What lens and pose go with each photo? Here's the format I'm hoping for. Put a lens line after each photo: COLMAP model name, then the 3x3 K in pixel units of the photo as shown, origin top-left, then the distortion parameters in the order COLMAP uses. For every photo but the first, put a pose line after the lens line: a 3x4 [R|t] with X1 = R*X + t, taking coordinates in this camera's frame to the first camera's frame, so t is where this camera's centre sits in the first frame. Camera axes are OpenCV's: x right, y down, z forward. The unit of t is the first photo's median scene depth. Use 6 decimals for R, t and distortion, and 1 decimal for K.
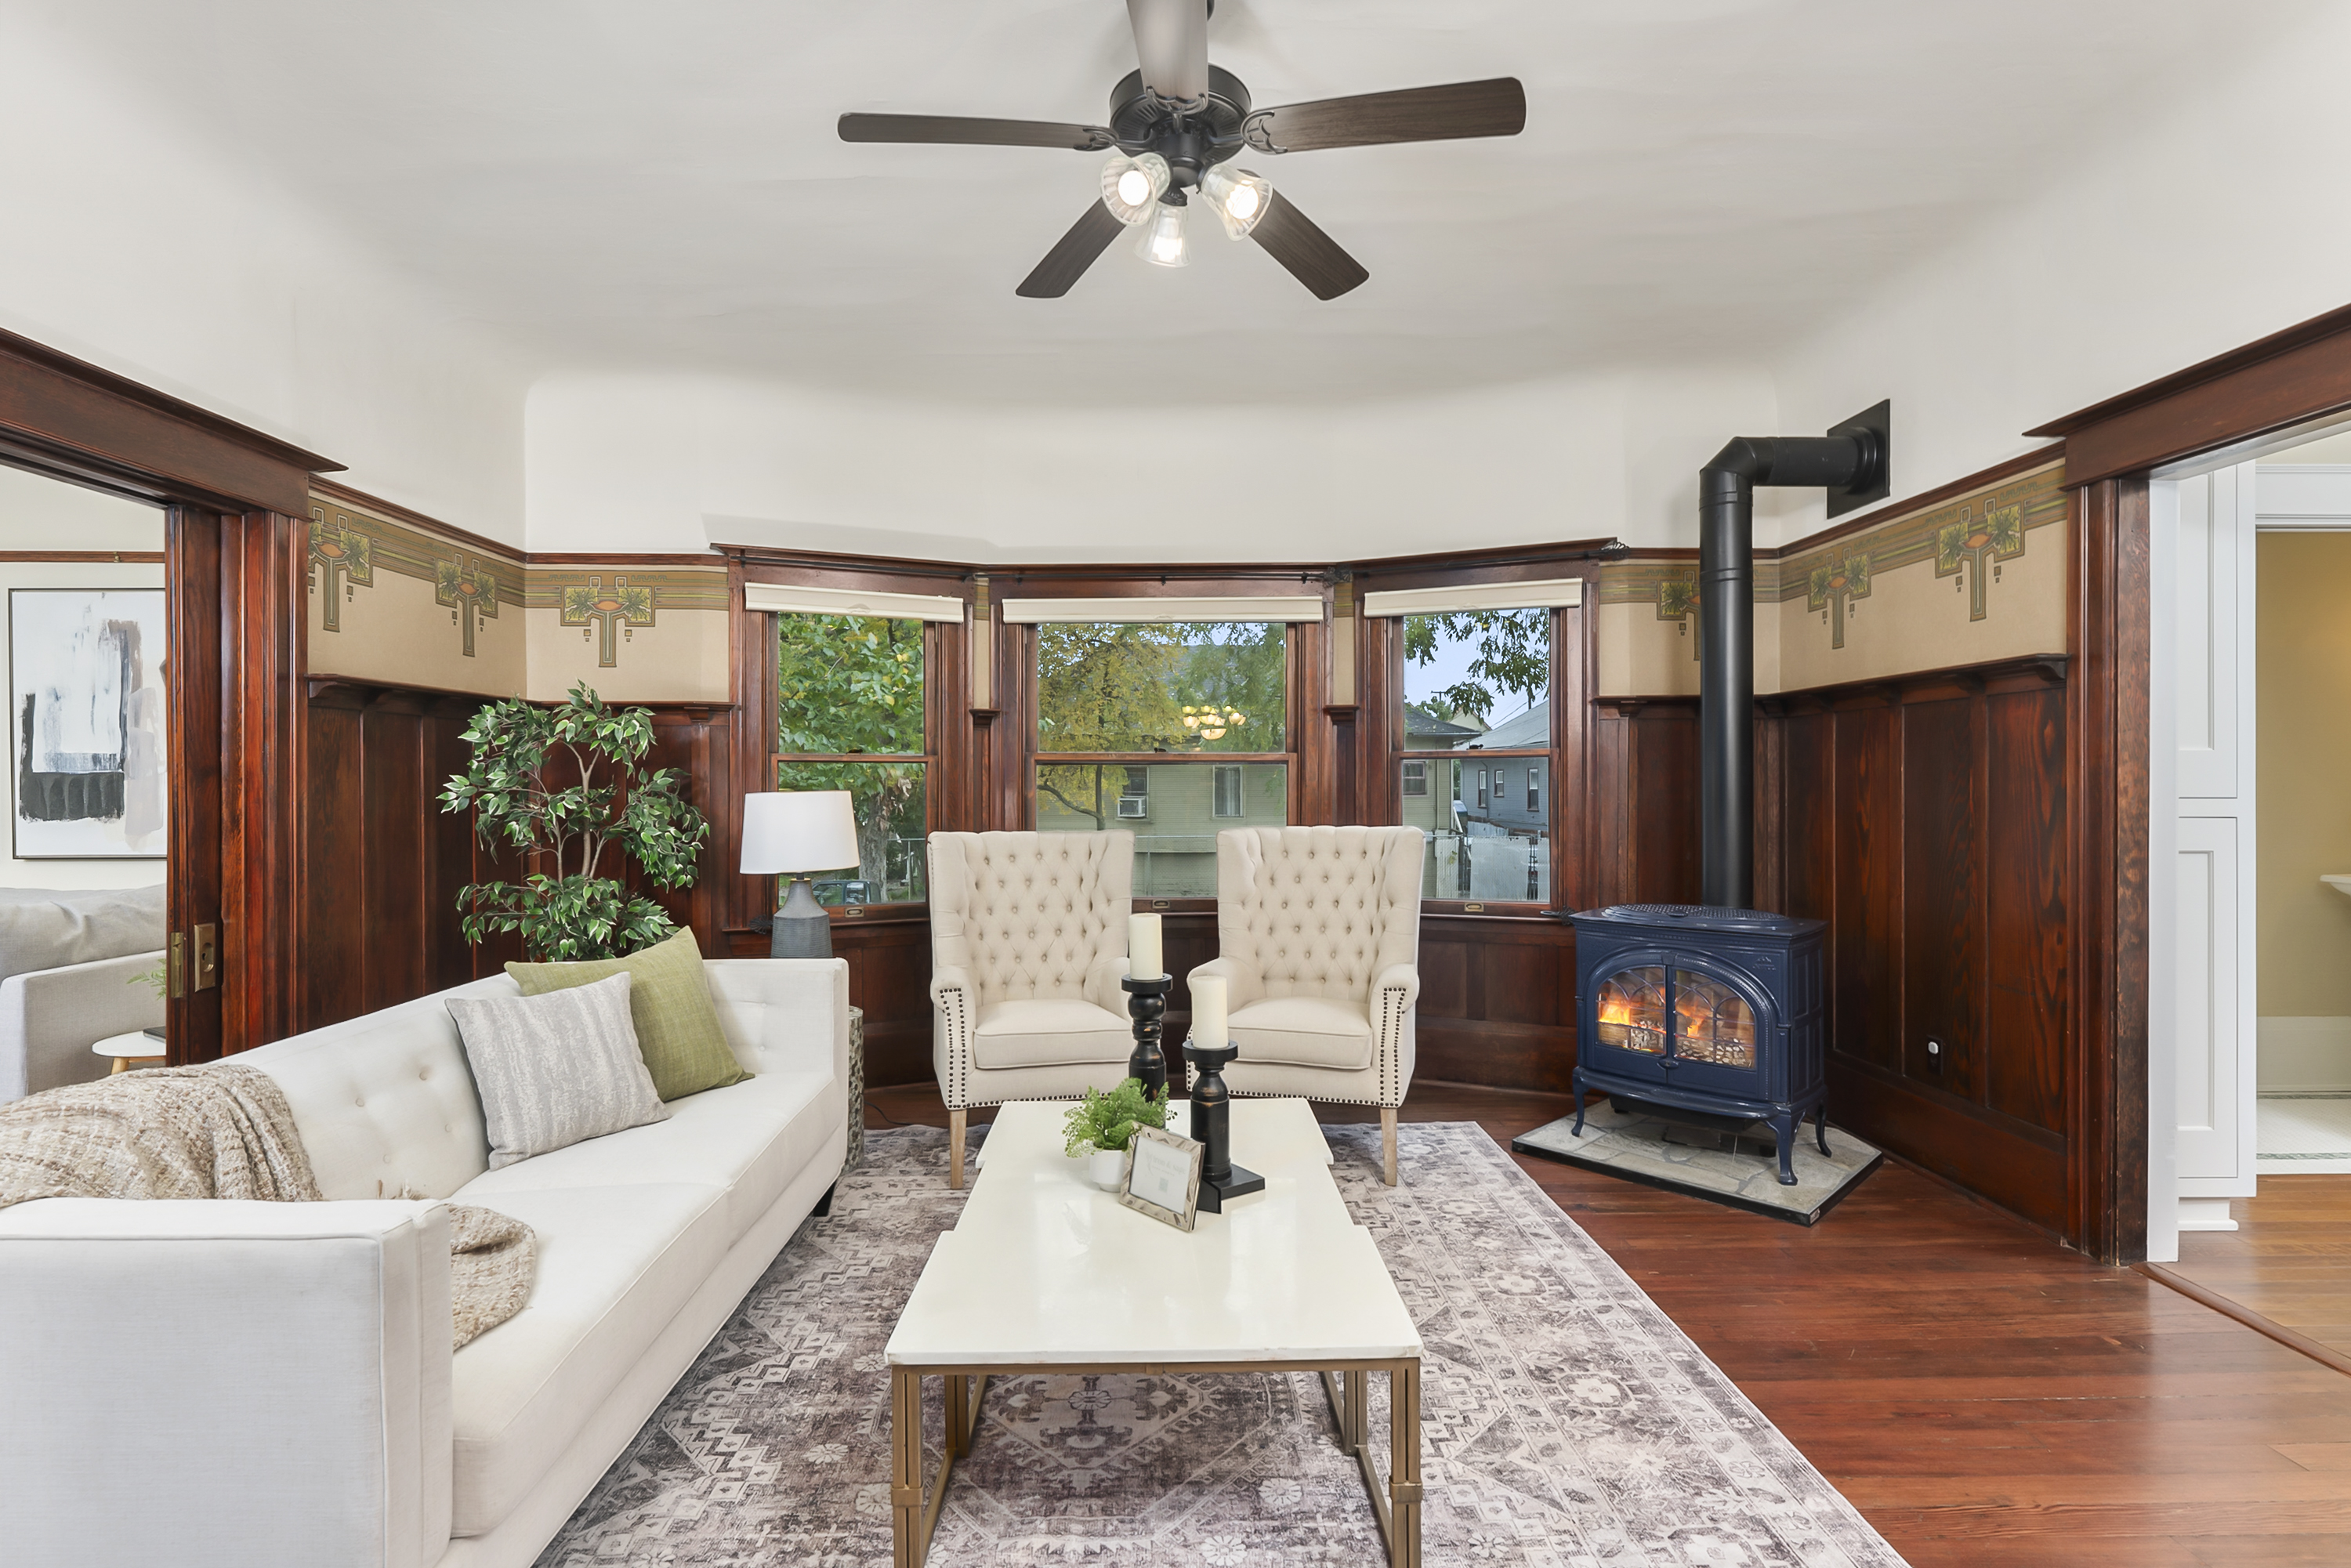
lens RADIAL K [[1111.8, 0, 1162.6], [0, 1111.8, 787.1], [0, 0, 1]] dist [0.002508, -0.000835]
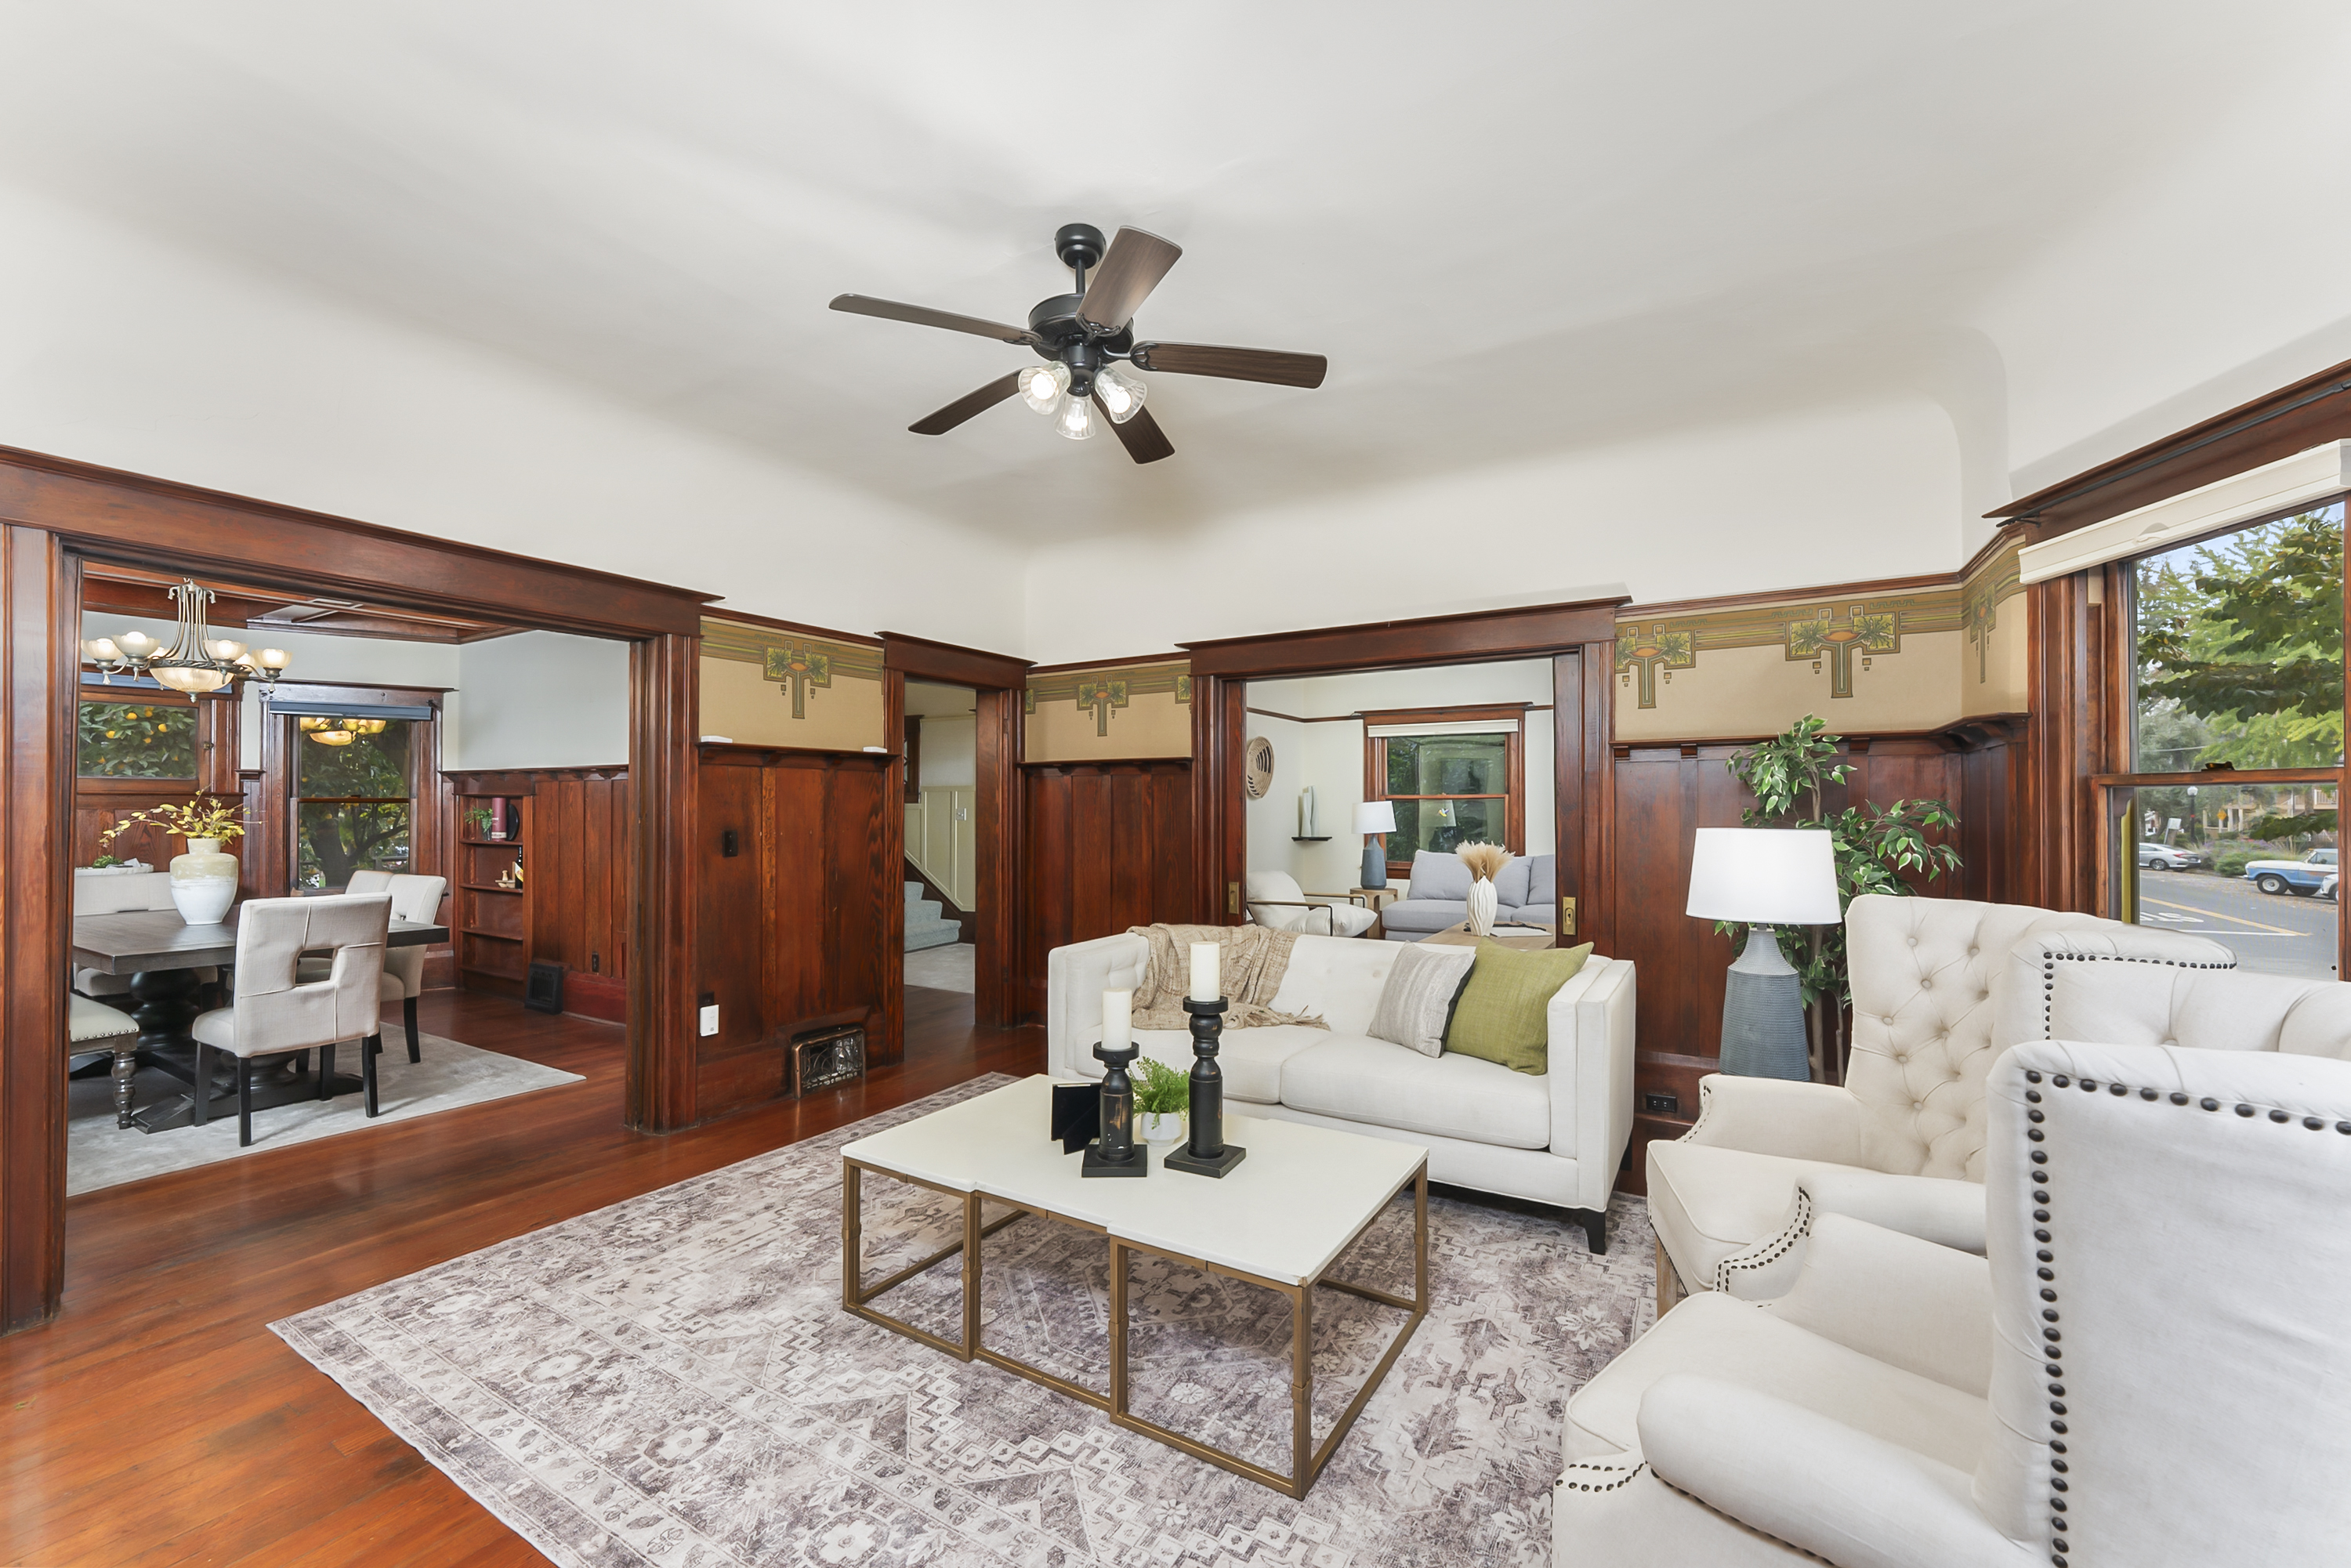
lens RADIAL K [[939.9, 0, 1172.4], [0, 939.9, 799.4], [0, 0, 1]] dist [-0.001018, -0.000282]
pose [[-0.525761, -0.001326, -0.850631, 0.558403], [0.002265, 0.999993, -0.002959, -0.017980], [0.850629, -0.003482, -0.525754, 1.020407]]
